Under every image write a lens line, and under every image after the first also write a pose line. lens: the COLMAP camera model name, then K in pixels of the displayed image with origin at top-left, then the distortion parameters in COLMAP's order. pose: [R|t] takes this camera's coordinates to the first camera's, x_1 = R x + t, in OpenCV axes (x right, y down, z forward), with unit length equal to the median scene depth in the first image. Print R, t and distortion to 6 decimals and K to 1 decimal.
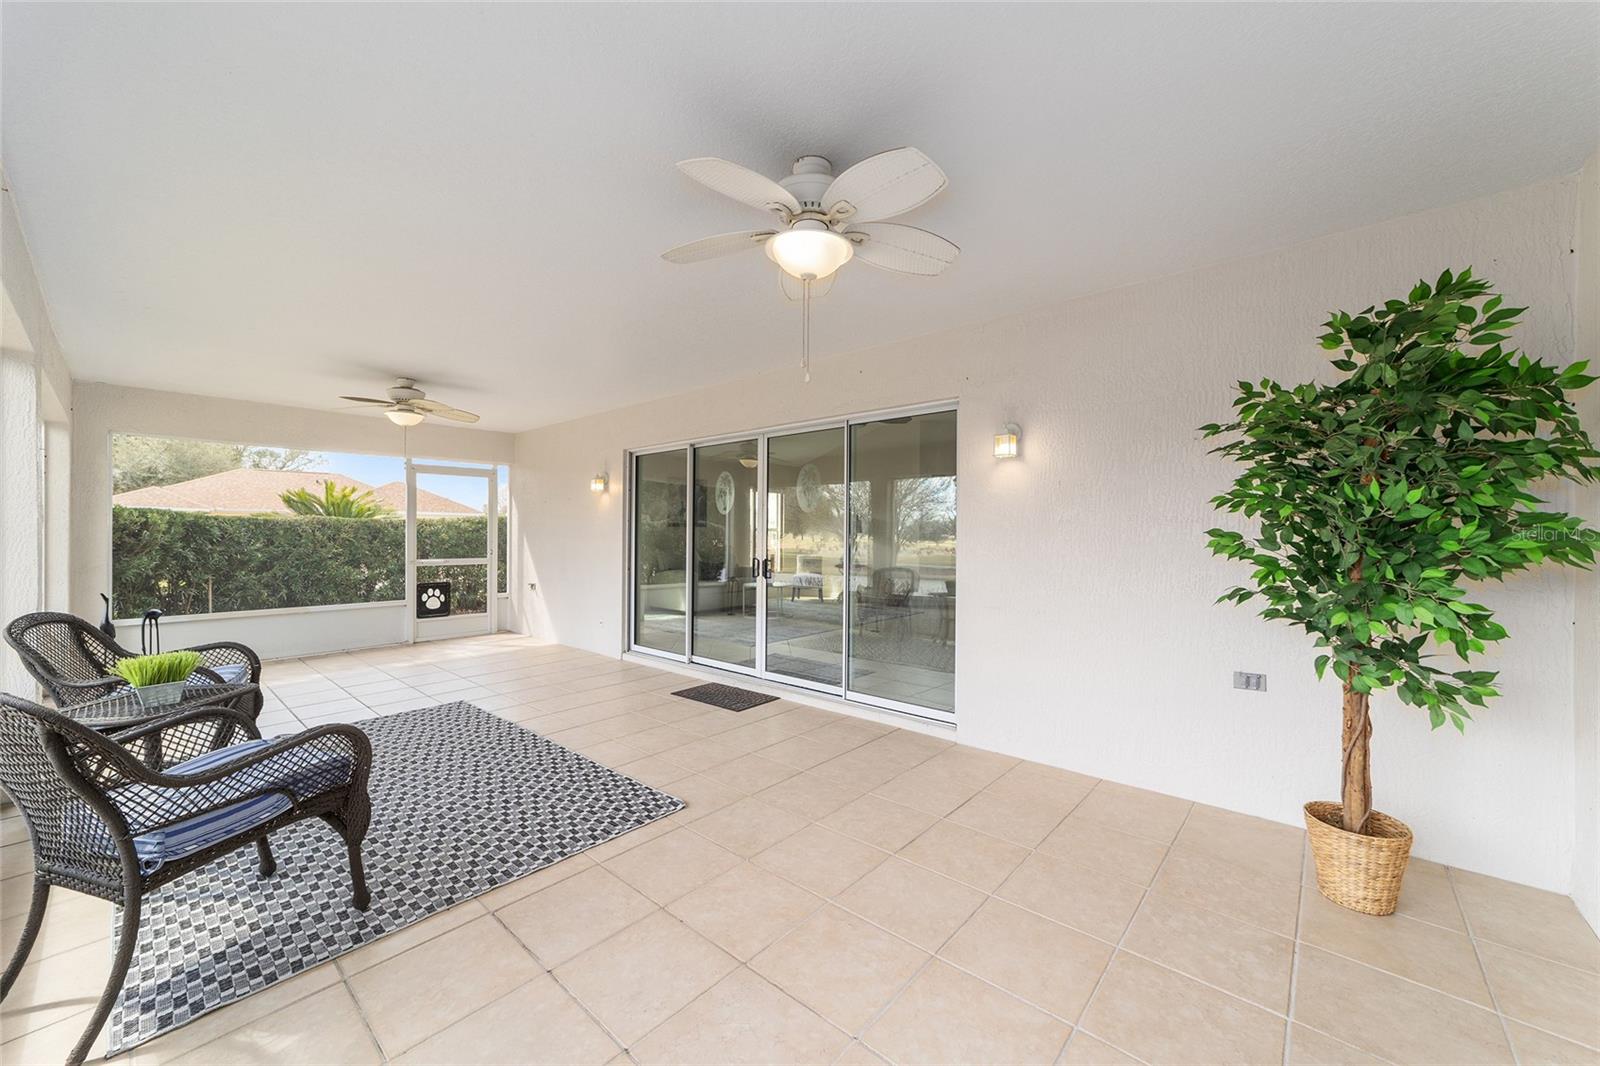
lens RADIAL K [[614.1, 0, 792.8], [0, 614.1, 536.6], [0, 0, 1]] dist [-0.017691, 0.008438]
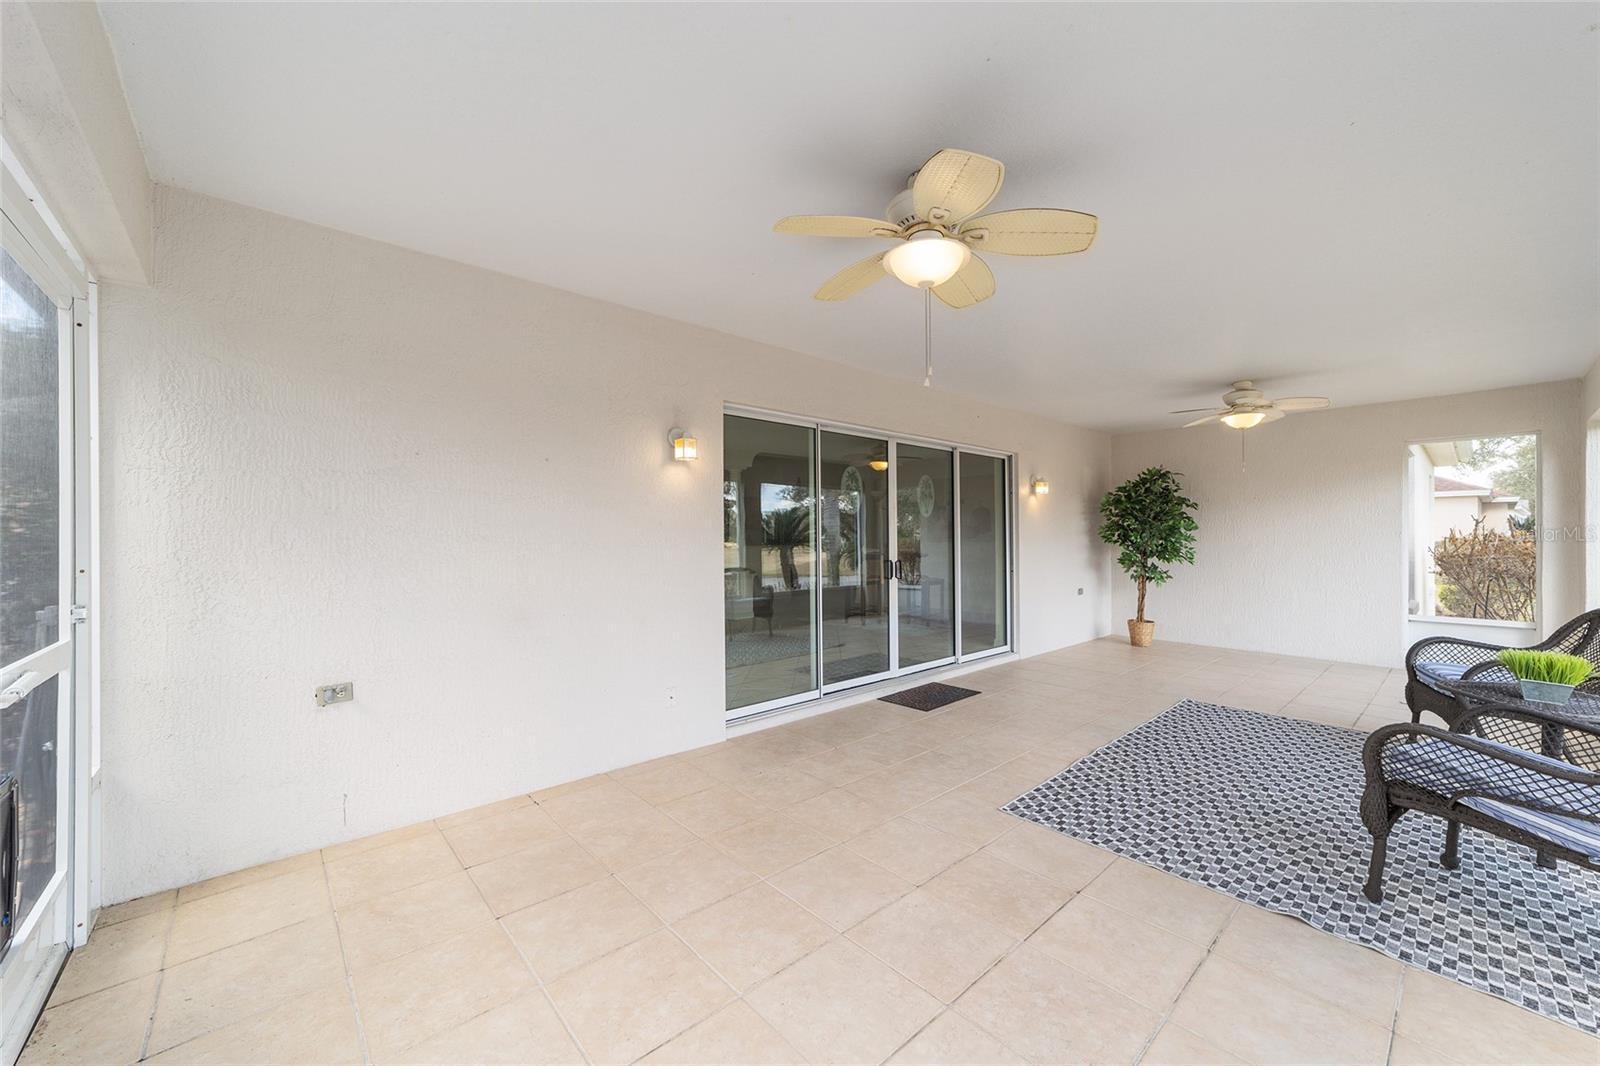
lens RADIAL K [[616.3, 0, 793.4], [0, 616.3, 532.9], [0, 0, 1]] dist [-0.016084, 0.008592]
pose [[0.118345, 0.004308, 0.992963, -1.121187], [0.006313, 0.999967, -0.005091, -0.006146], [-0.992952, 0.006871, 0.118314, 1.075552]]
